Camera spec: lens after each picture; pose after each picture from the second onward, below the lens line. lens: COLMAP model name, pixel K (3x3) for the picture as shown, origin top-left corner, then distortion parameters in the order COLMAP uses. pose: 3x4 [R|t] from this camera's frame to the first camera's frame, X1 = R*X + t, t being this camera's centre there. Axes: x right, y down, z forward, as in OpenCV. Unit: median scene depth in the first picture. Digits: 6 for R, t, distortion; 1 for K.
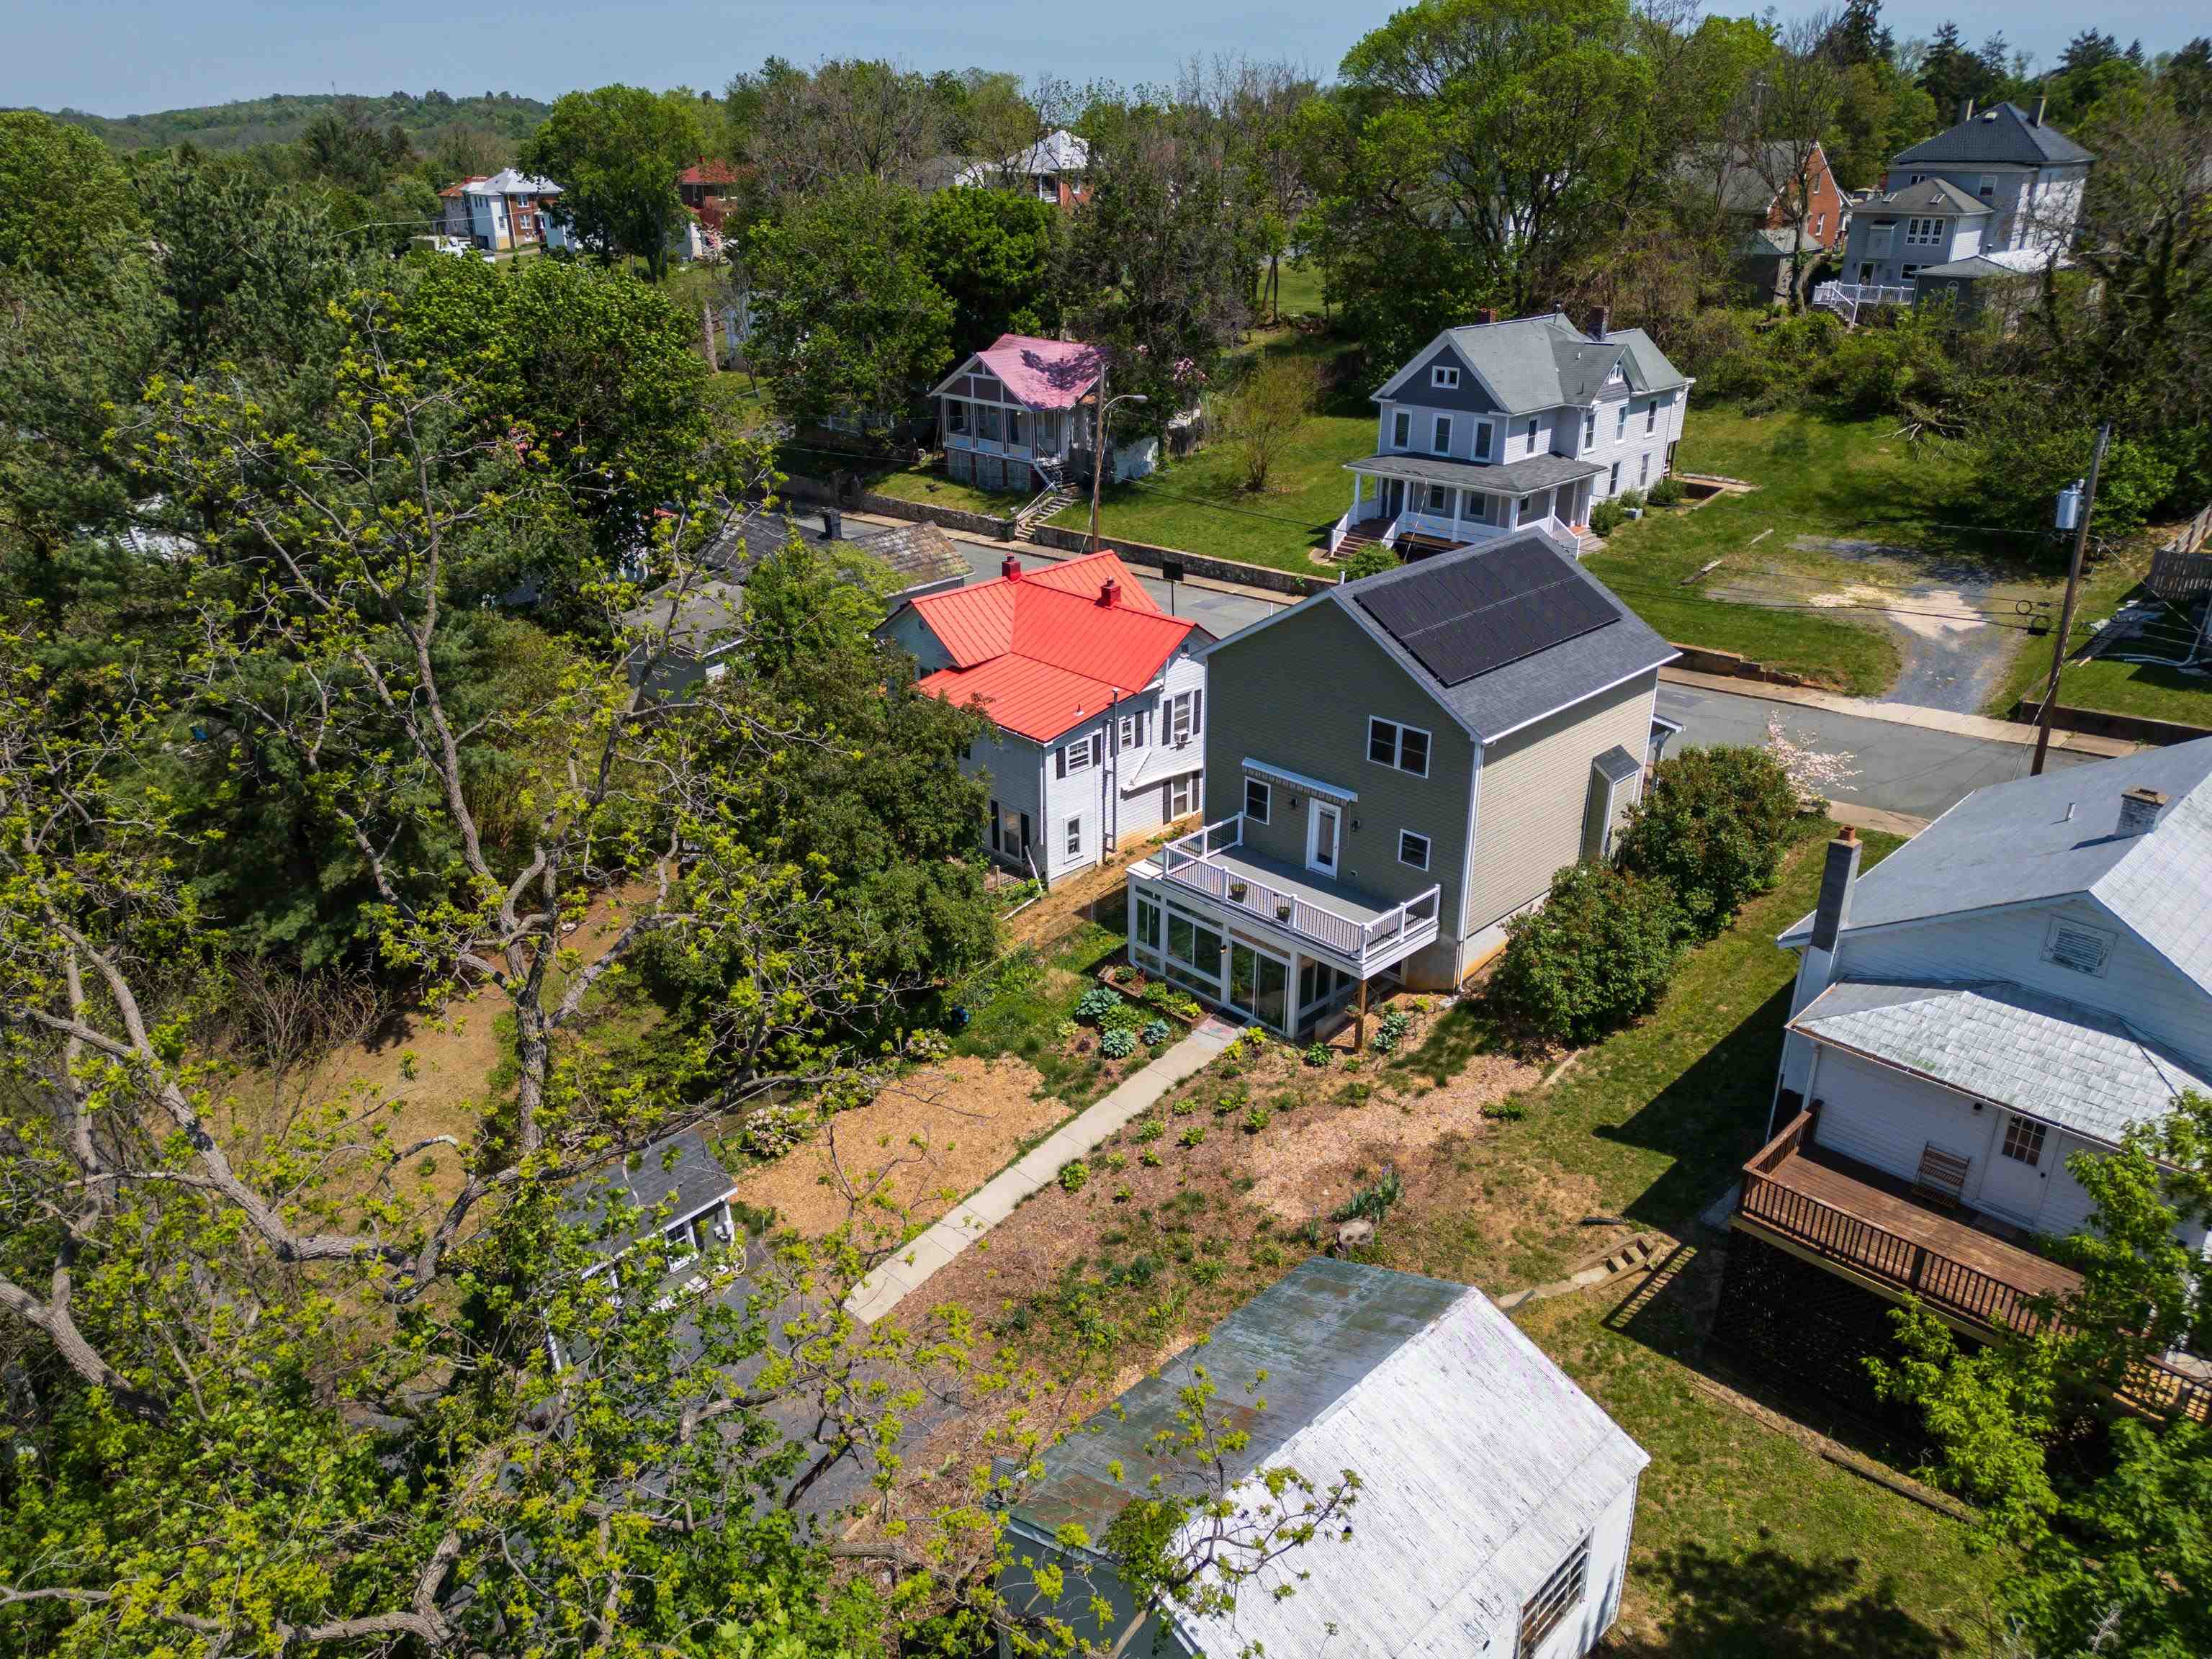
lens RADIAL K [[1537.6, 0, 1106.0], [0, 1537.6, 829.5], [0, 0, 1]] dist [0.079175, -0.086776]
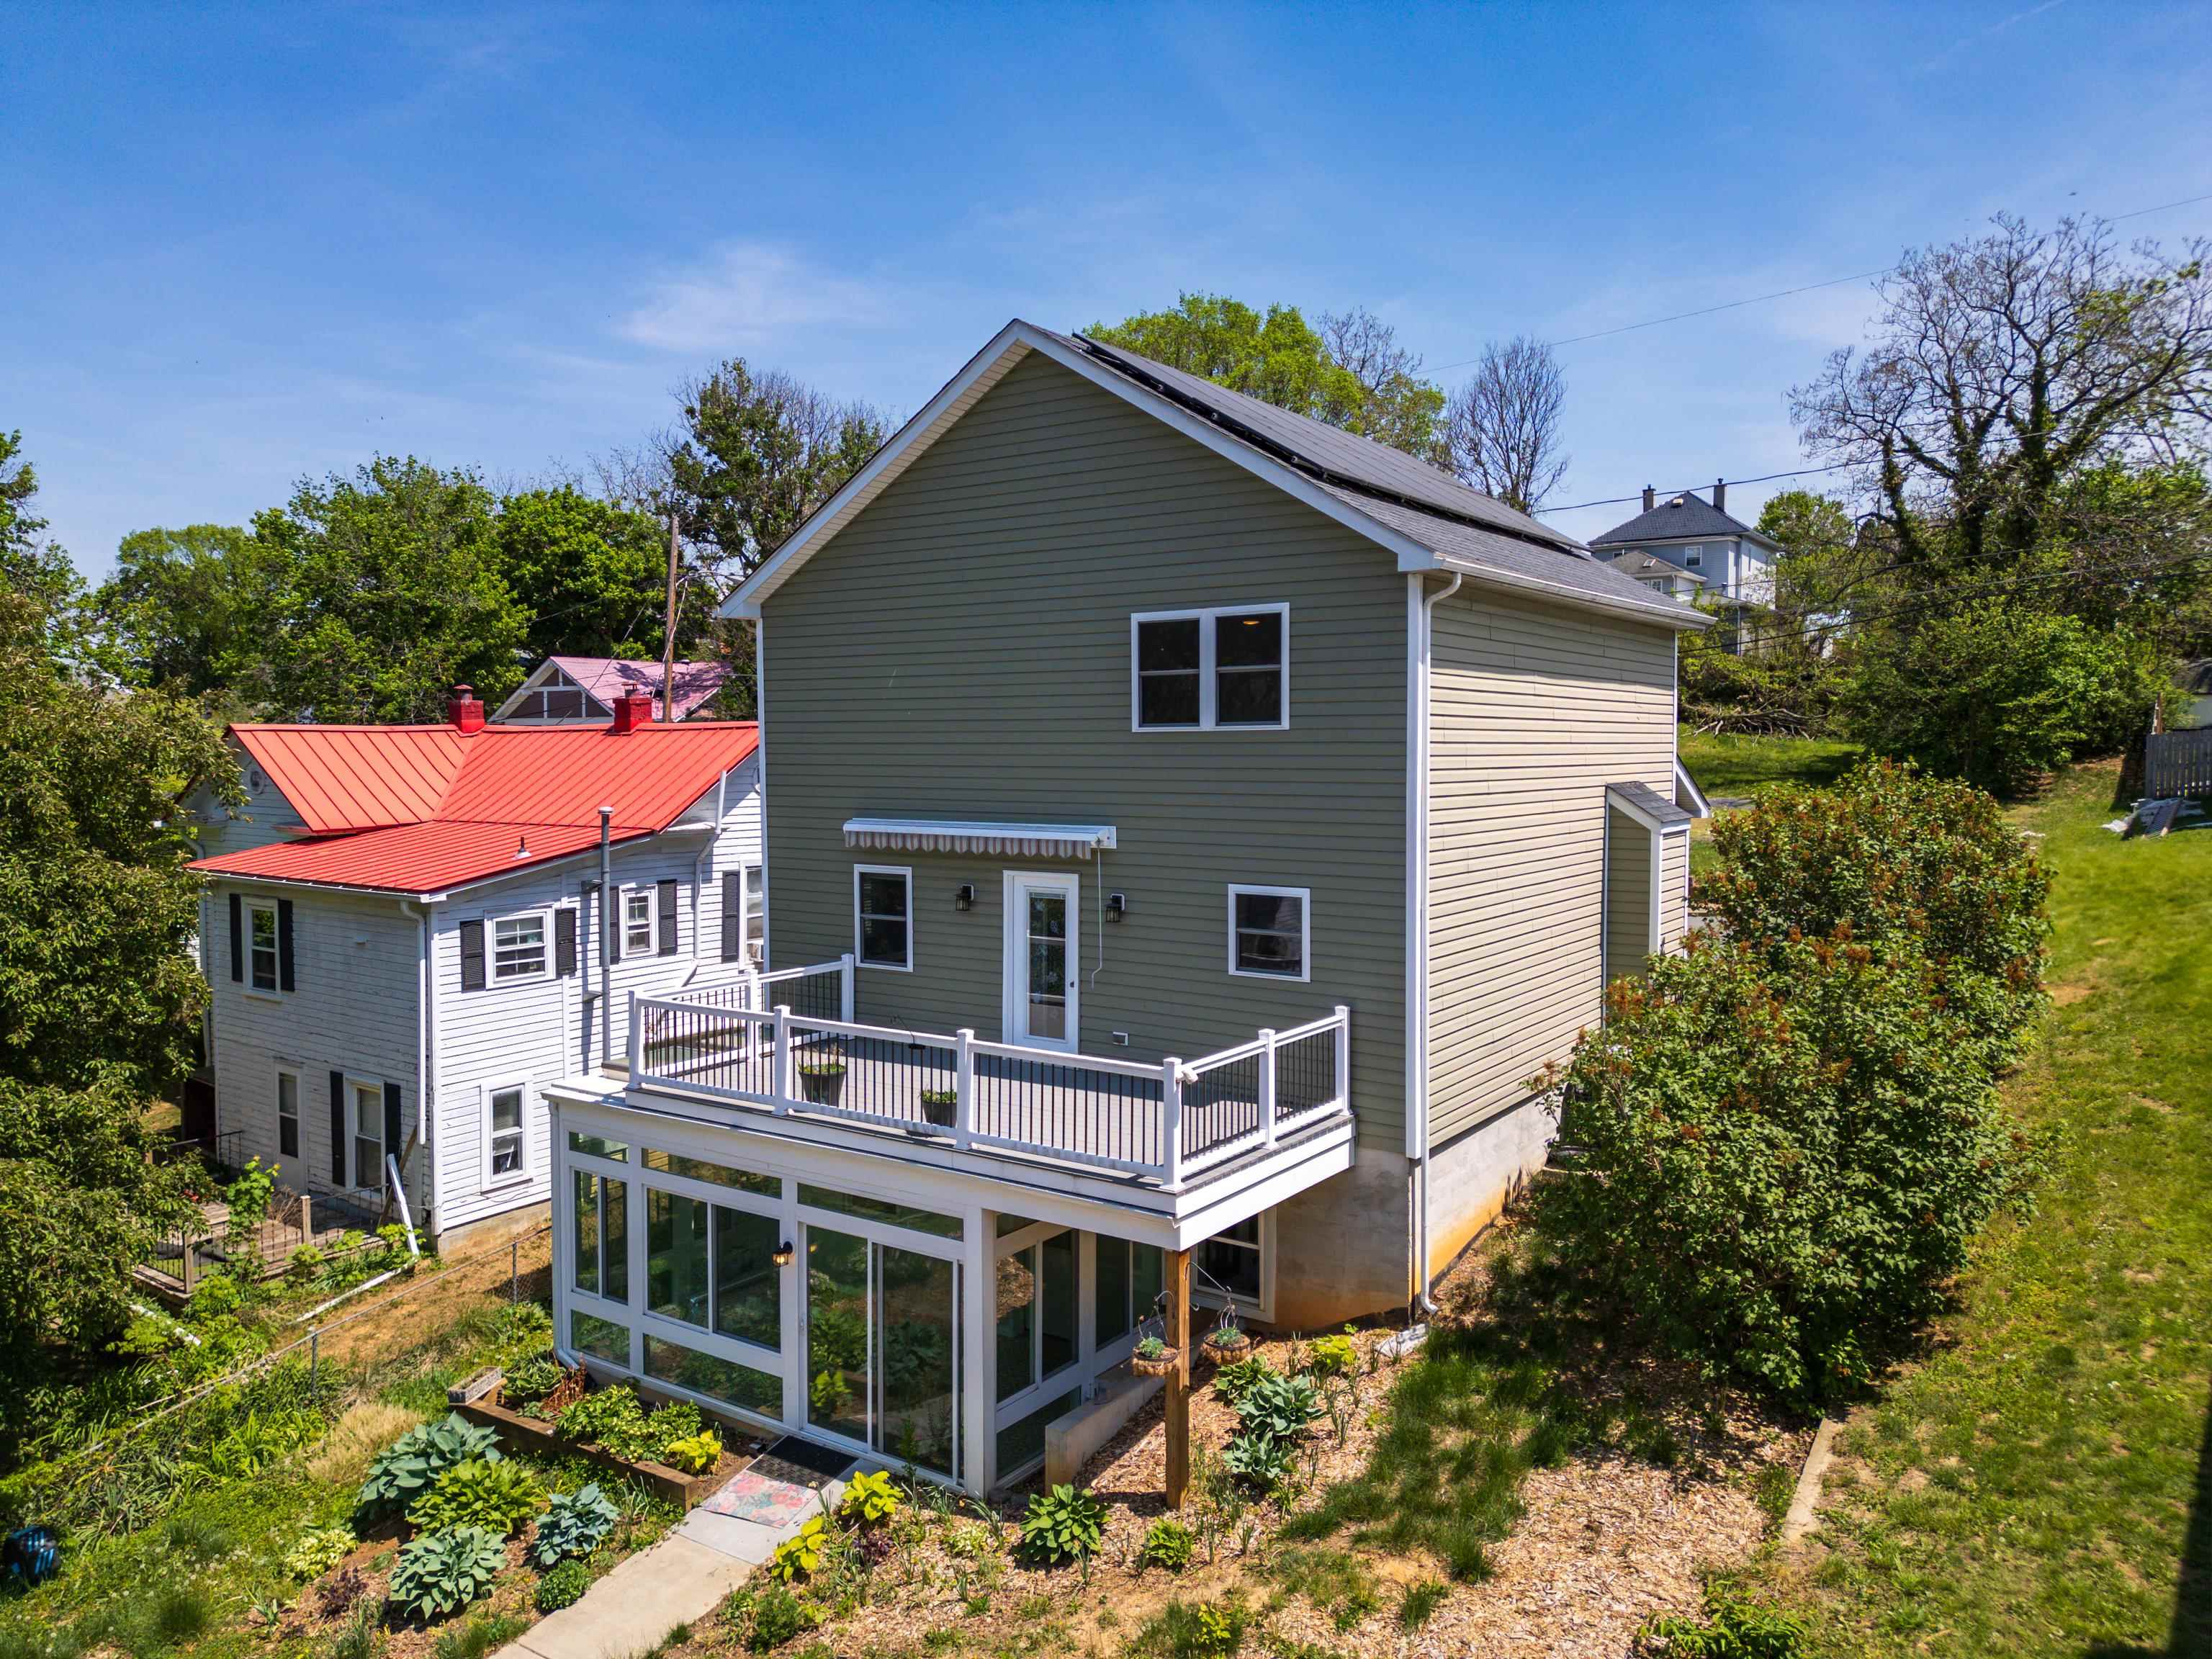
lens RADIAL K [[1552.5, 0, 1115.2], [0, 1552.5, 821.5], [0, 0, 1]] dist [0.072606, -0.066684]
pose [[0.981165, -0.005907, 0.193084, 0.081177], [0.074673, 0.933433, -0.350894, 0.116096], [-0.178158, 0.358703, 0.916293, 0.602695]]
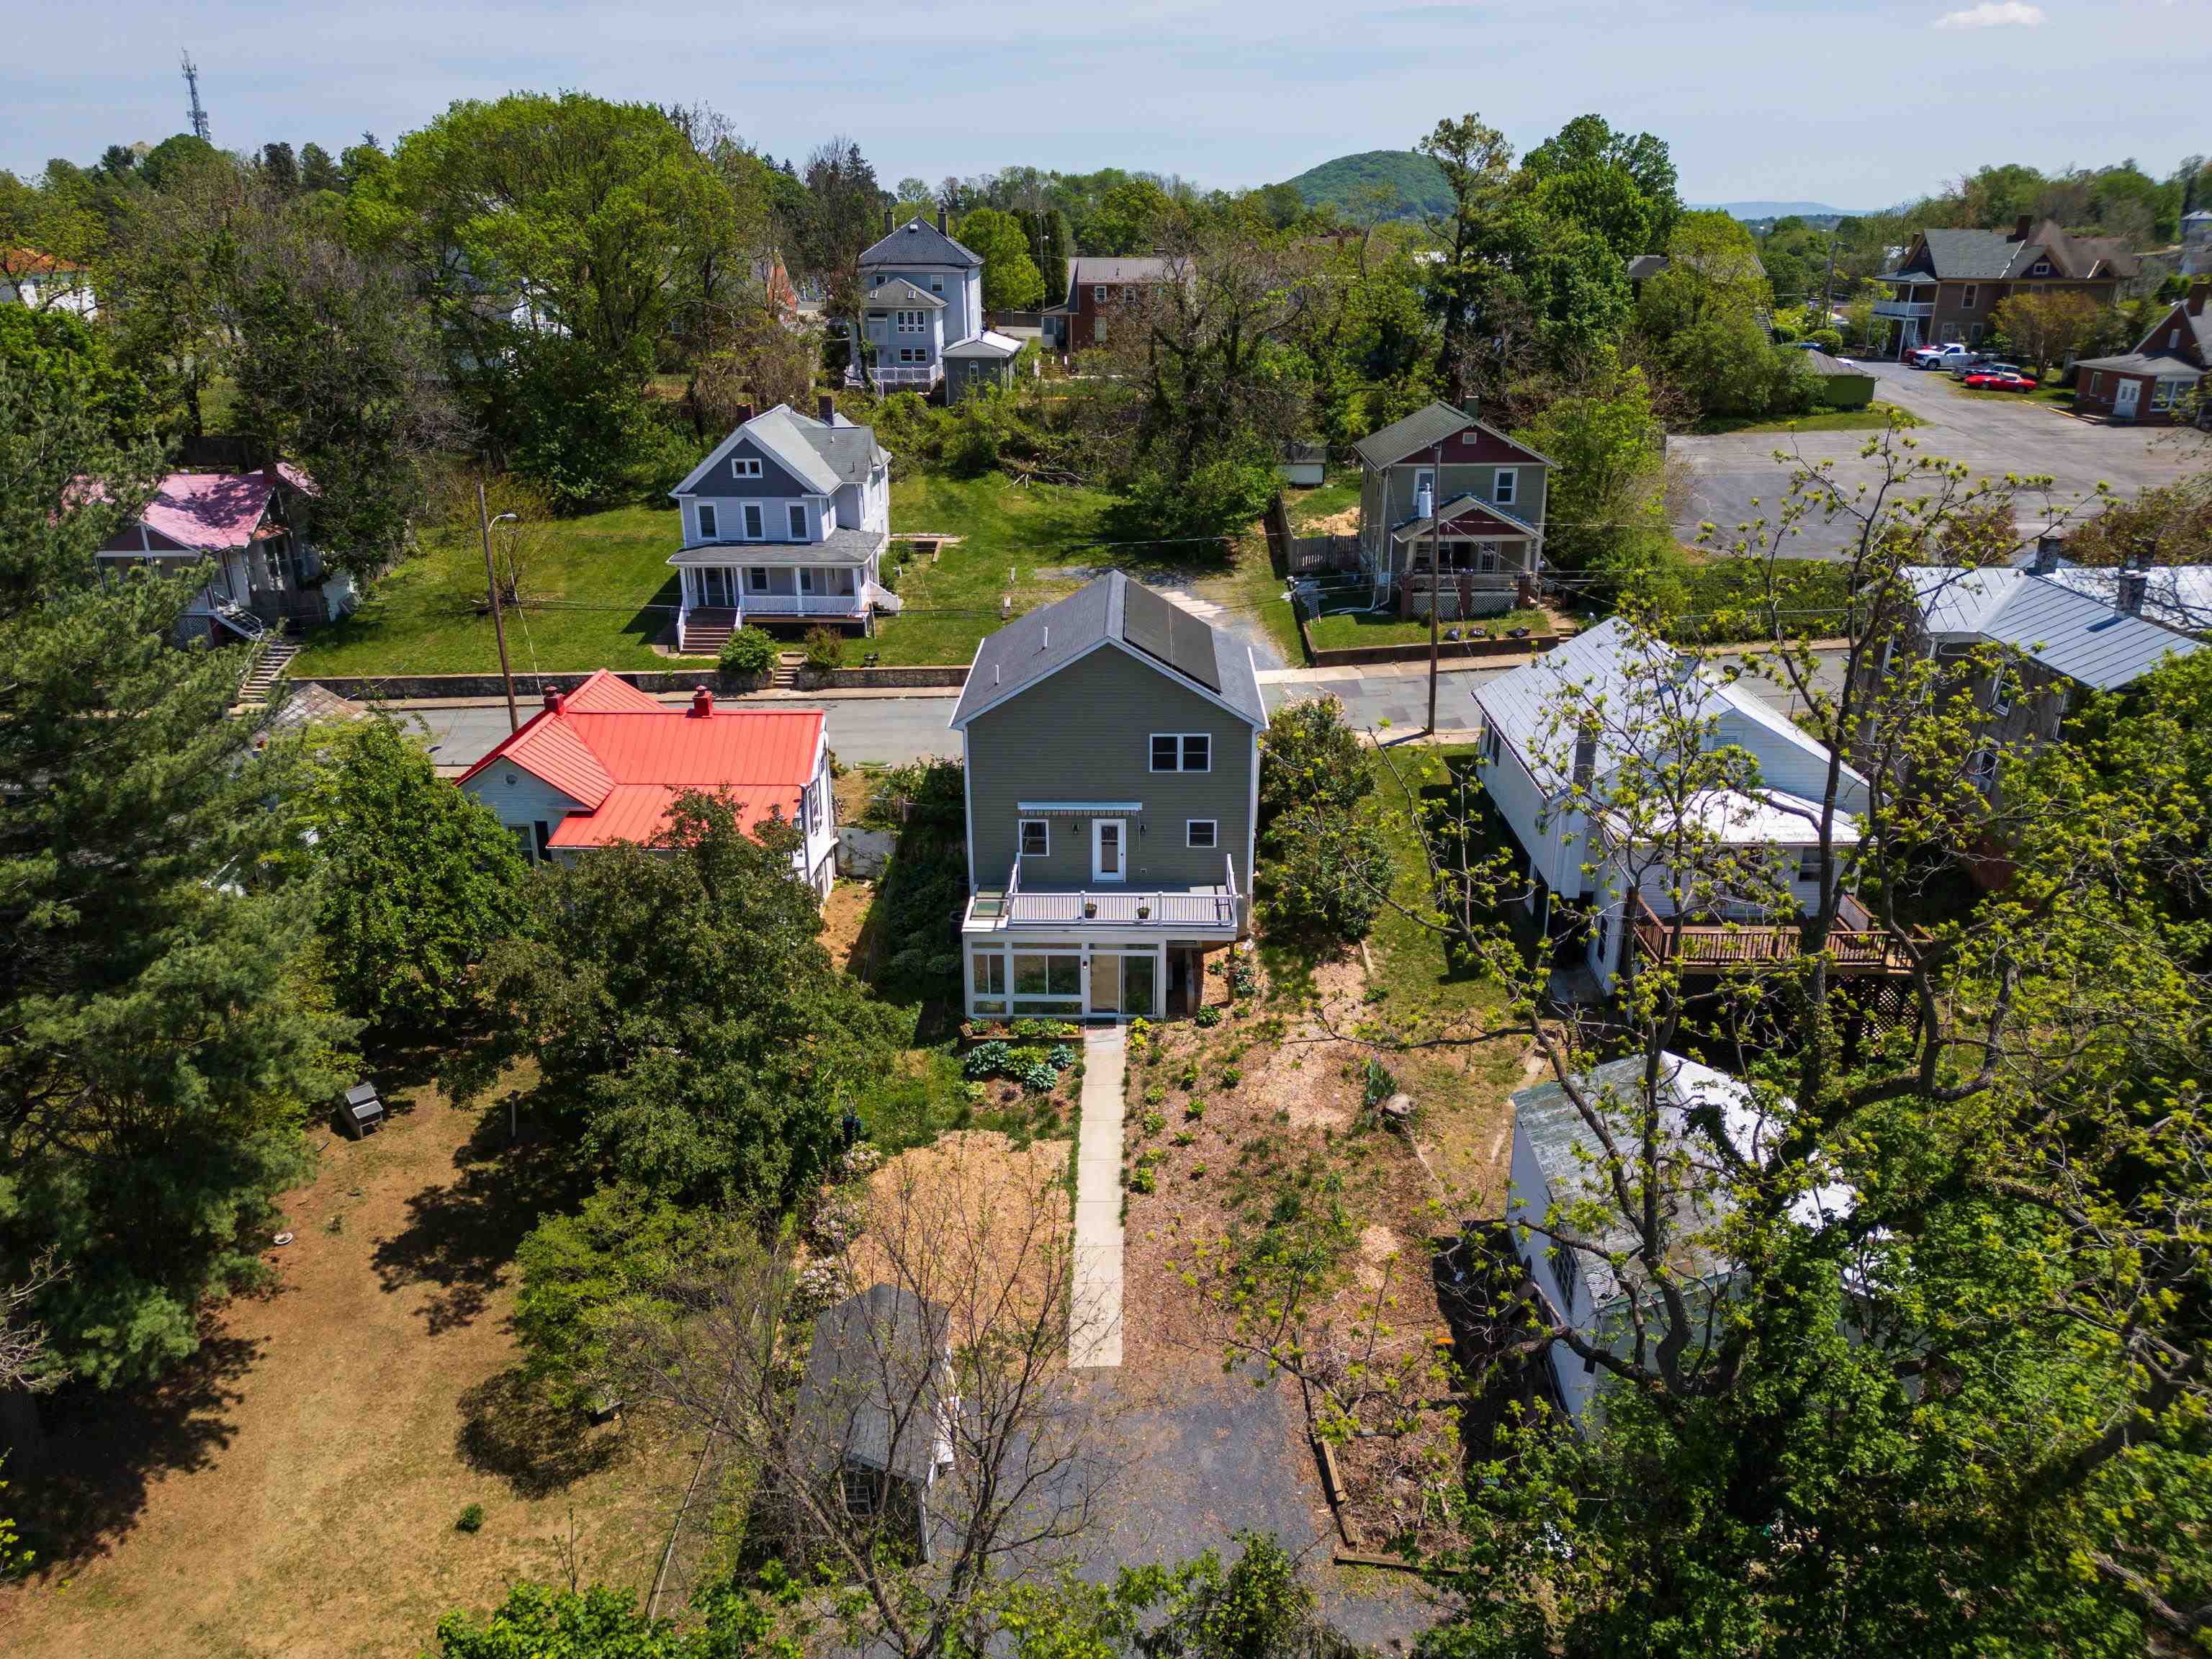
lens RADIAL K [[1537.6, 0, 1106.0], [0, 1537.6, 829.5], [0, 0, 1]] dist [0.079175, -0.086776]
pose [[0.712384, -0.249095, 0.656096, -0.615261], [0.281916, 0.957714, 0.057505, -0.076476], [-0.642676, 0.143998, 0.752484, 0.128347]]
